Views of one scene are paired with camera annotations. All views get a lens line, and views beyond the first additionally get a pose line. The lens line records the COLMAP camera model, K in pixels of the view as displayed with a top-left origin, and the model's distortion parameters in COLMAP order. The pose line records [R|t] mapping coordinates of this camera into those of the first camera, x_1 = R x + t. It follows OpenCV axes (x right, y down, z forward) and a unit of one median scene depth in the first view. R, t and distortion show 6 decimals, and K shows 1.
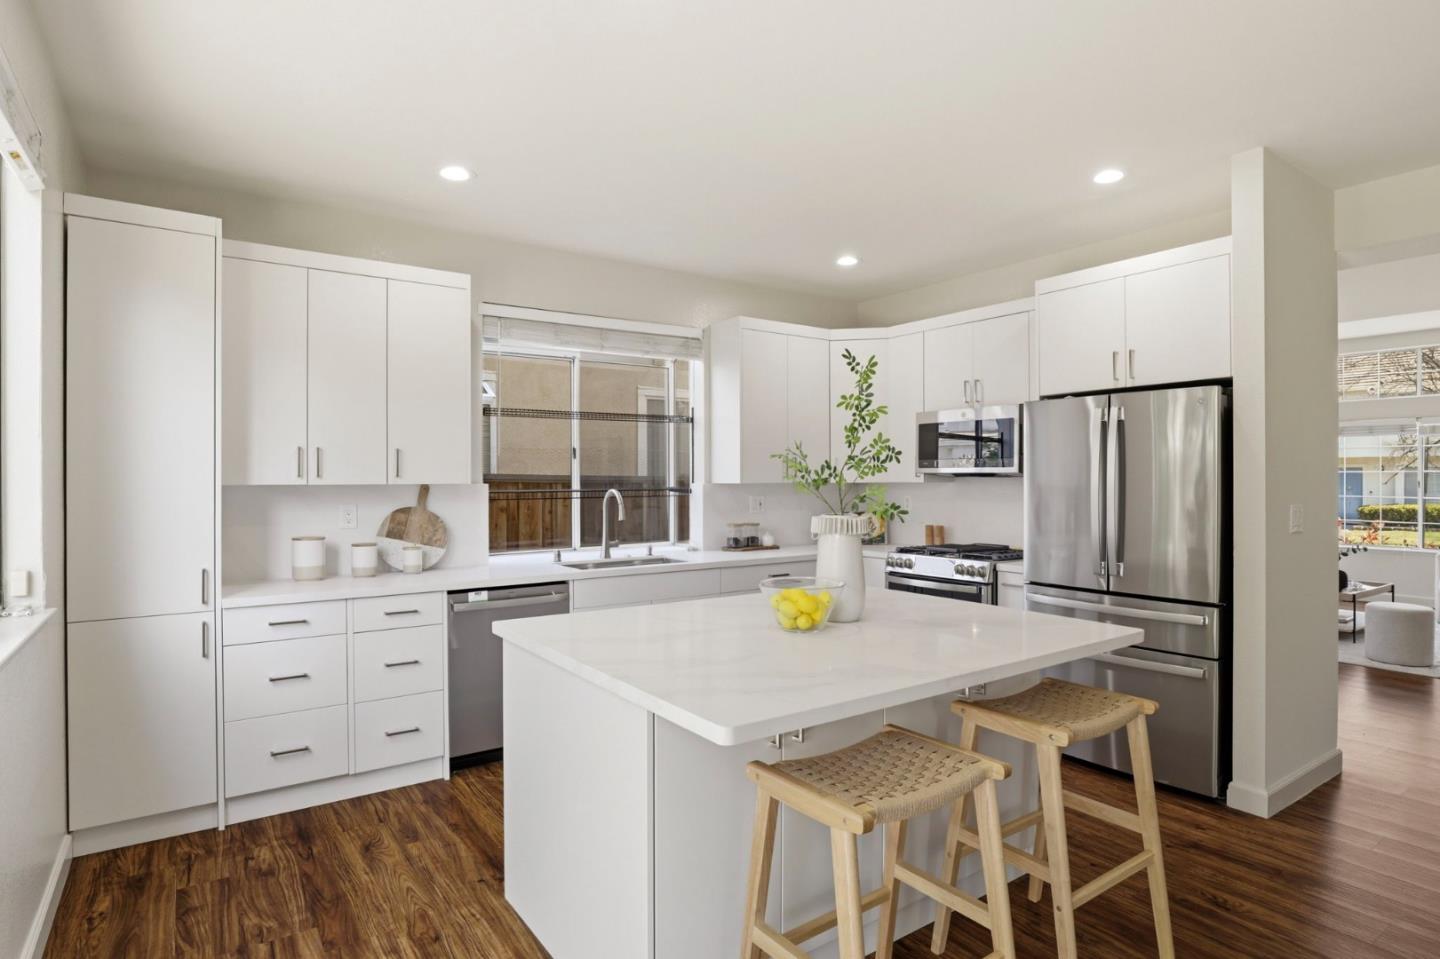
lens RADIAL K [[766.7, 0, 719.3], [0, 766.7, 485.9], [0, 0, 1]] dist [-0.011791, 0.000719]
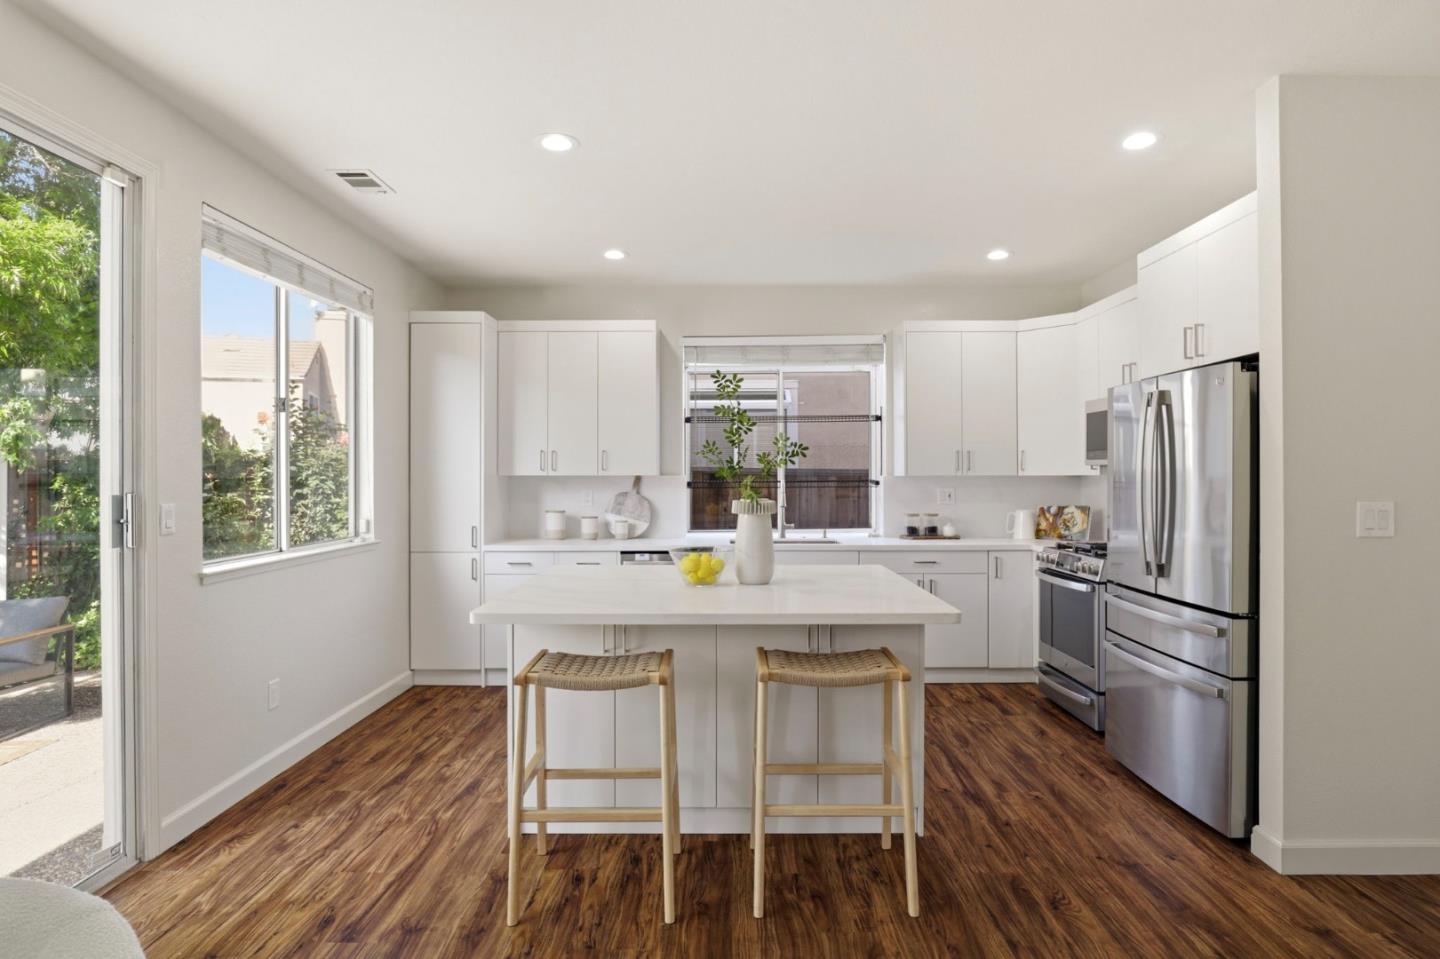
lens RADIAL K [[763.3, 0, 720.0], [0, 763.3, 479.5], [0, 0, 1]] dist [-0.004001, -0.000405]
pose [[0.817824, 0.004376, -0.575451, 0.594894], [-0.005086, 0.999987, 0.000376, 0.003979], [0.575445, 0.002620, 0.817836, -0.037054]]
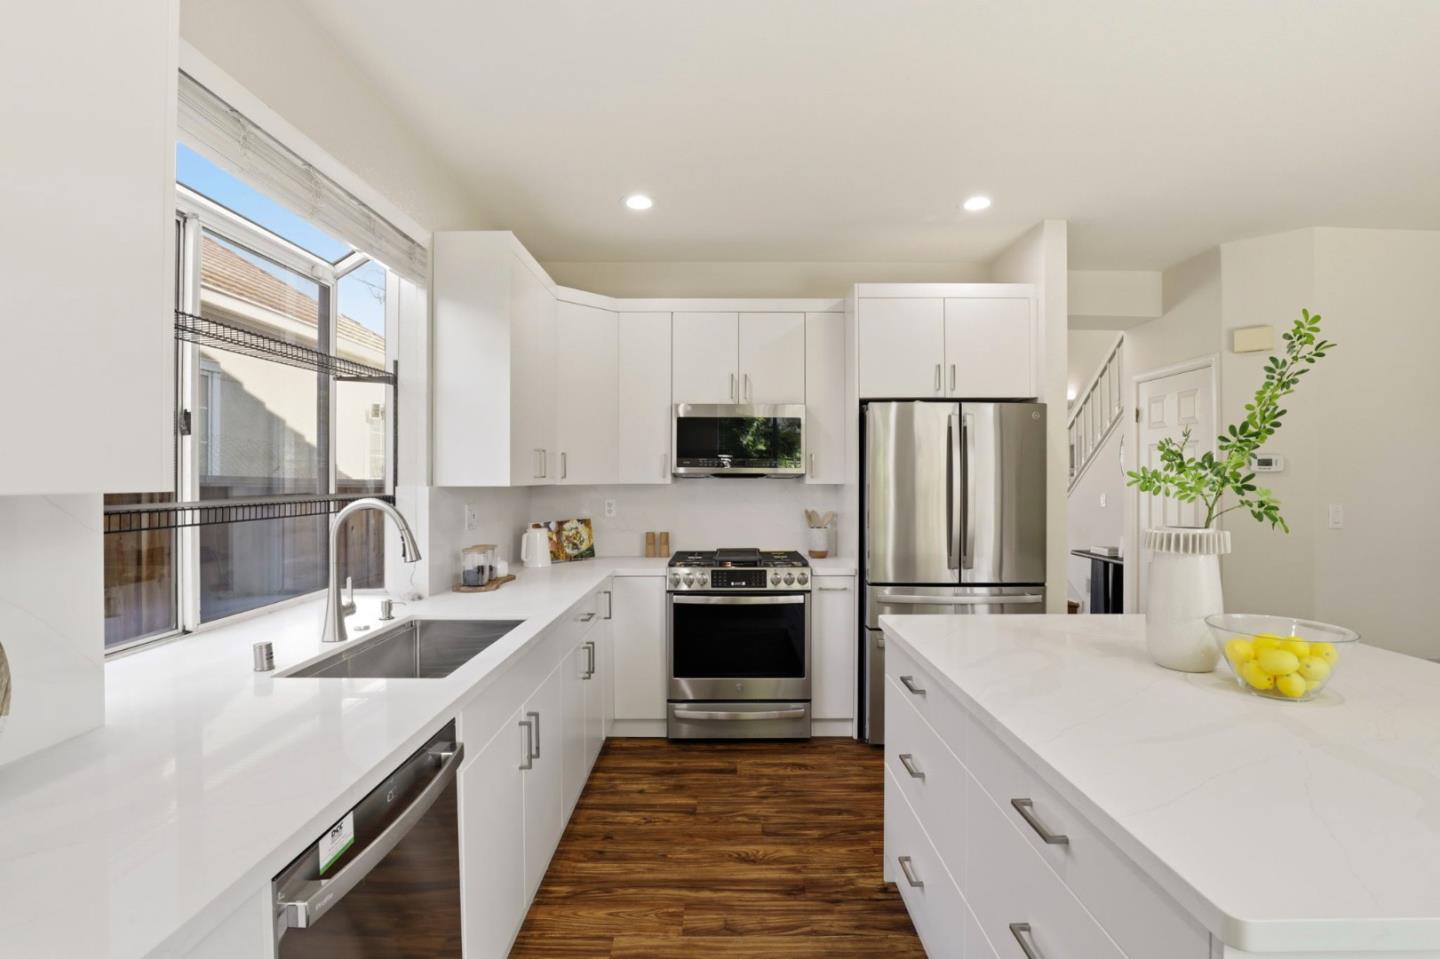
lens RADIAL K [[699.6, 0, 720.0], [0, 699.6, 479.5], [0, 0, 1]] dist [-0.000671, -0.000181]
pose [[0.562383, 0.001232, 0.826876, -0.504551], [0.004077, 0.999983, -0.004262, -0.007601], [-0.826867, 0.005768, 0.562369, 0.711210]]
